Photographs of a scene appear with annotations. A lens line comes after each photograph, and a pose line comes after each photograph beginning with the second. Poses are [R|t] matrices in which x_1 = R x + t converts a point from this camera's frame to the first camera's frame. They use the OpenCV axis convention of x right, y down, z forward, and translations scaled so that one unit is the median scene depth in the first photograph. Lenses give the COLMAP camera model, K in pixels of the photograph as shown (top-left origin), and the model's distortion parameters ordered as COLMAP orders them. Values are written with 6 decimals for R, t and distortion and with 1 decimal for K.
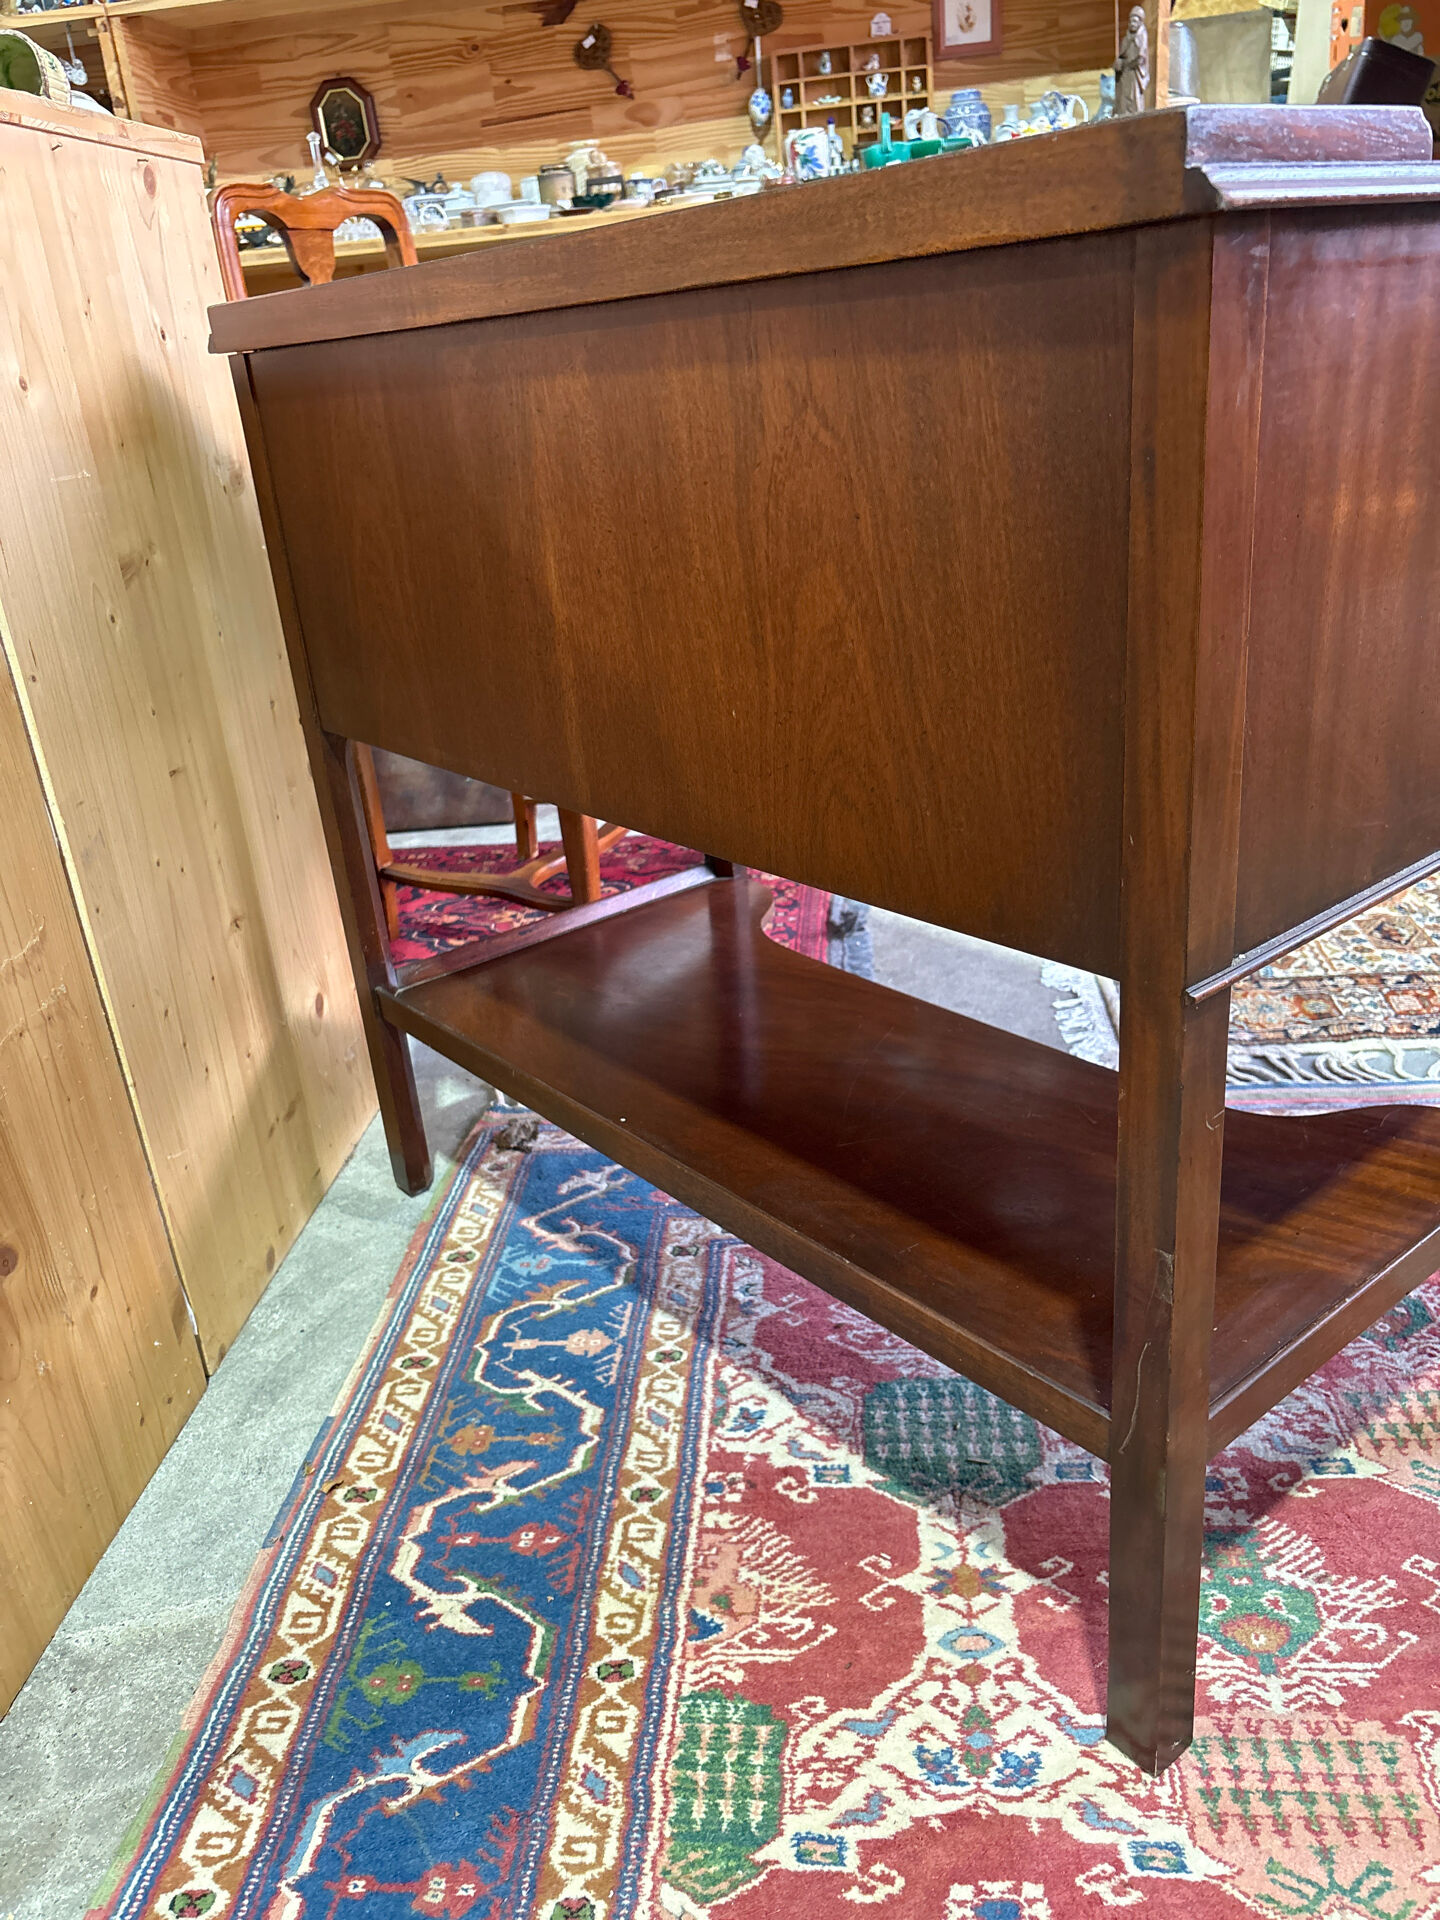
lens RADIAL K [[1450.0, 0, 731.4], [0, 1450.0, 977.4], [0, 0, 1]] dist [0.003076, 0.001073]
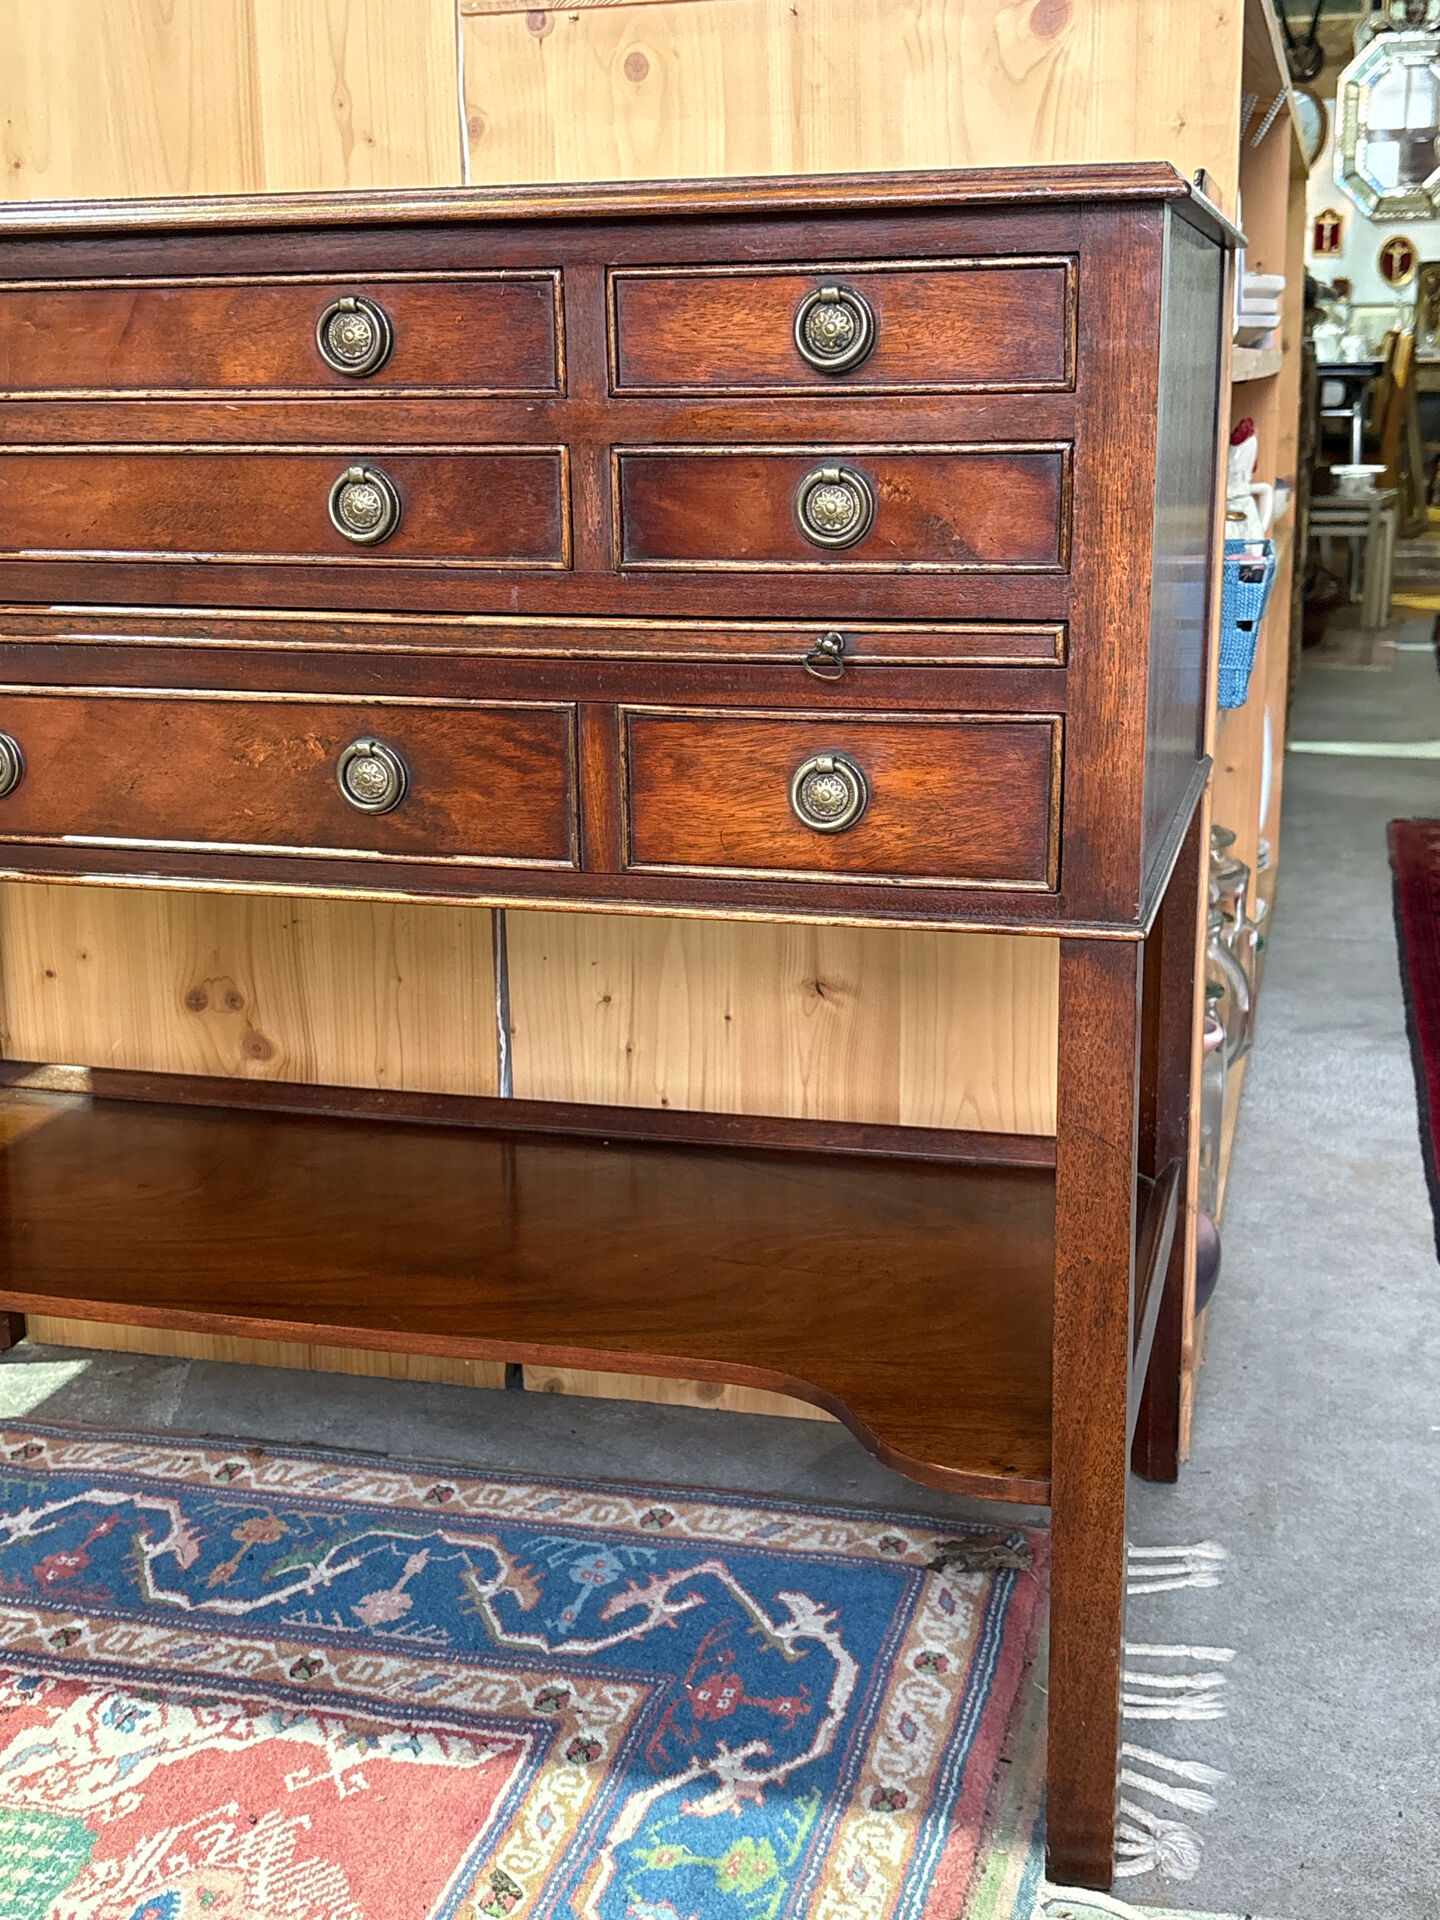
lens RADIAL K [[2297.6, 0, 720.0], [0, 2297.6, 960.0], [0, 0, 1]] dist [0.144841, -0.595661]
pose [[-0.172813, 0.335793, -0.925947, 0.929805], [-0.371266, 0.848542, 0.377013, -0.579153], [0.912303, 0.408926, -0.021971, 1.176641]]
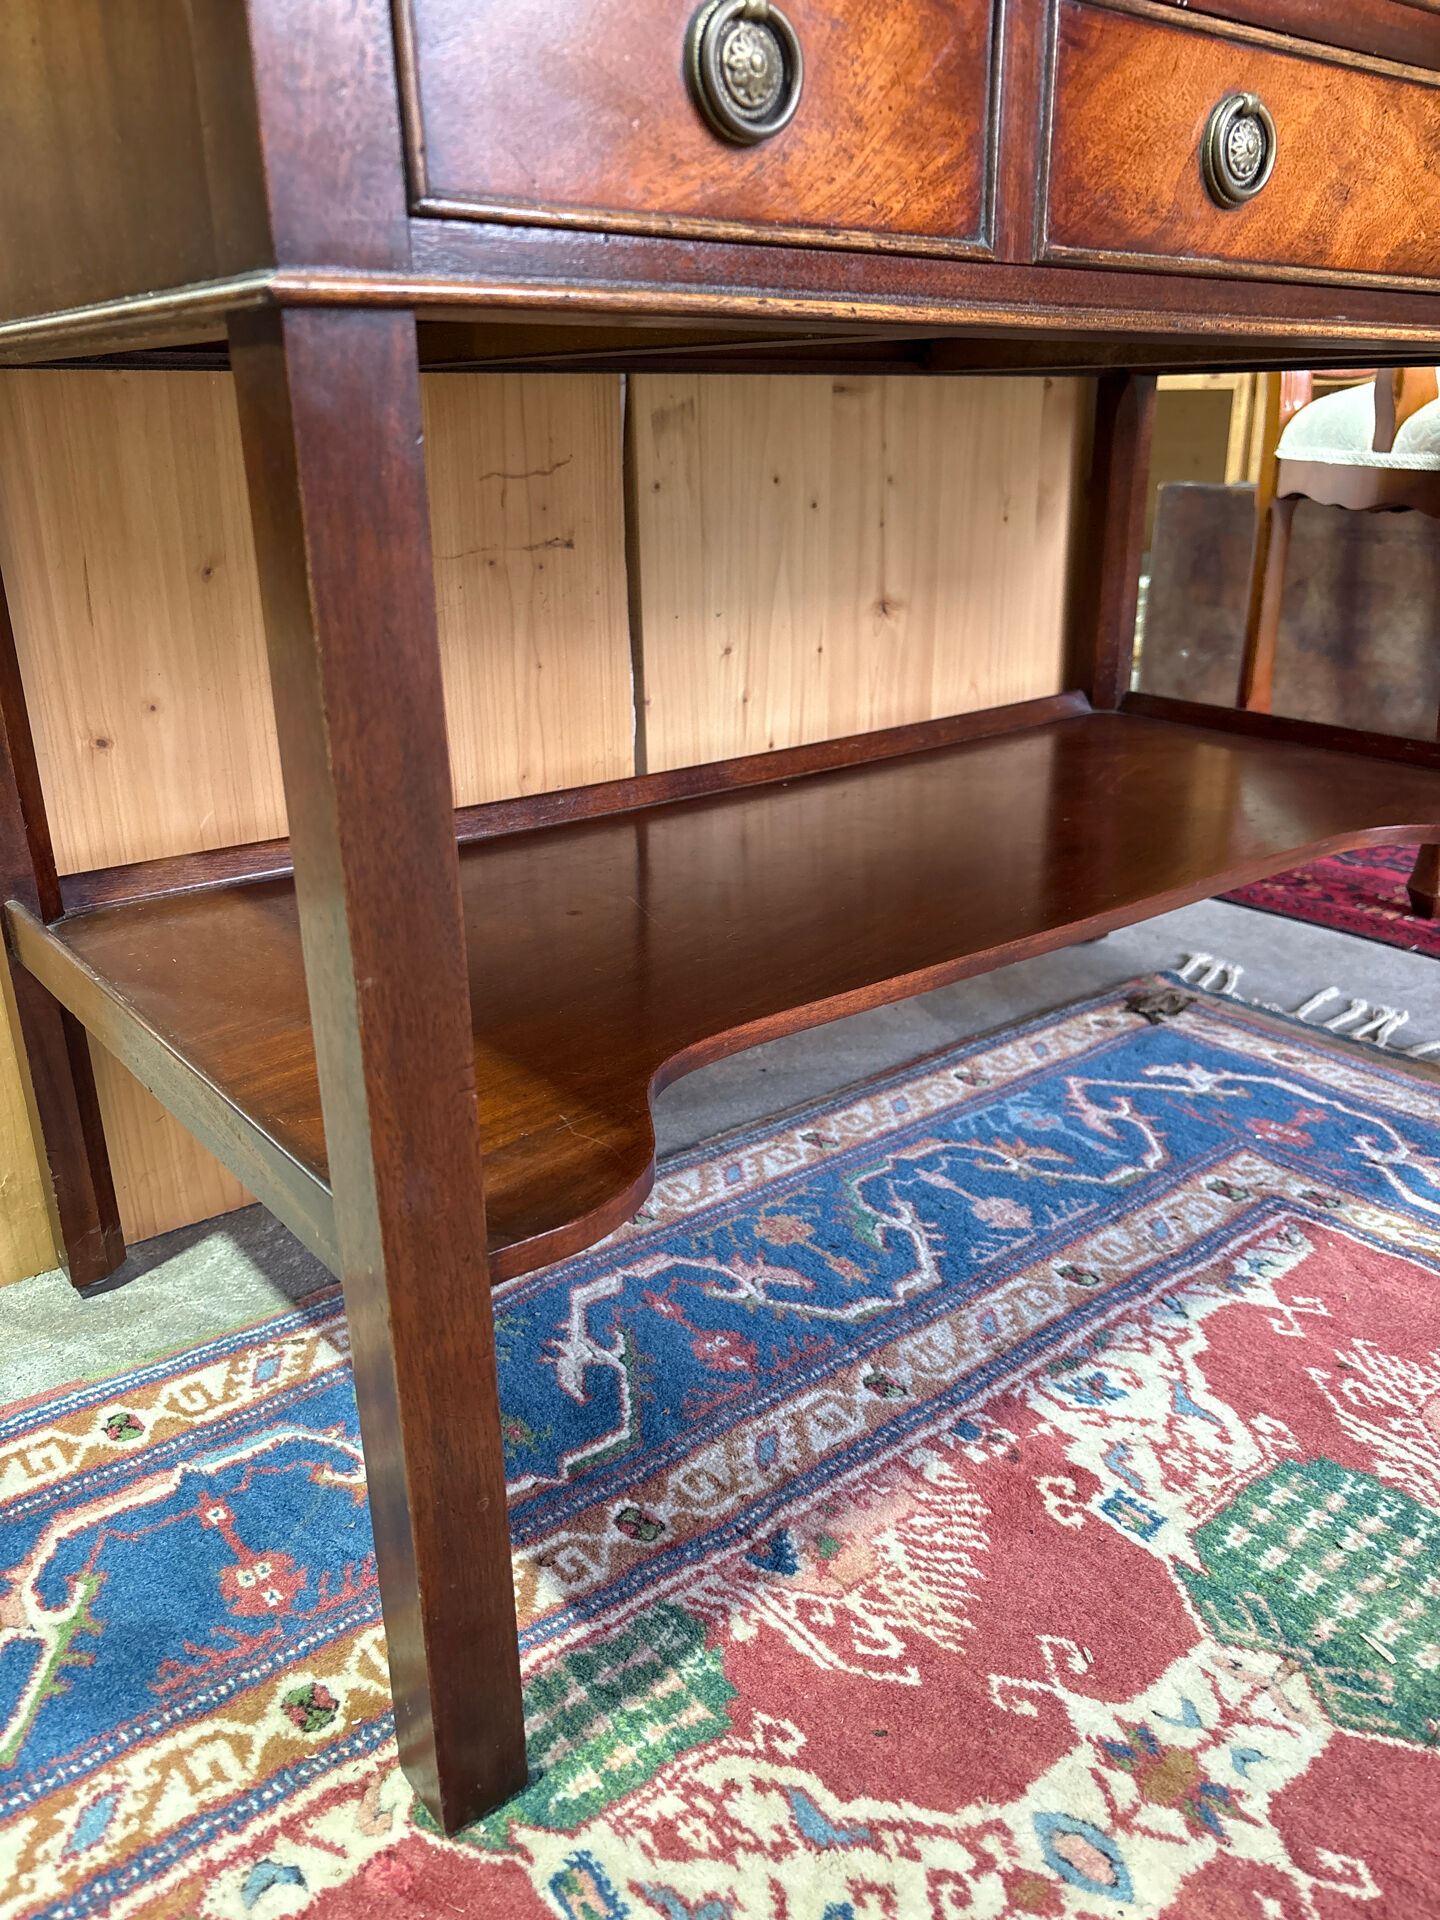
lens RADIAL K [[1482.1, 0, 715.7], [0, 1482.1, 966.0], [0, 0, 1]] dist [0.031796, -0.047409]
pose [[0.683778, 0.327801, -0.651916, 0.273836], [-0.336793, 0.934337, 0.116556, 0.111361], [0.647316, 0.139862, 0.749280, 0.381172]]
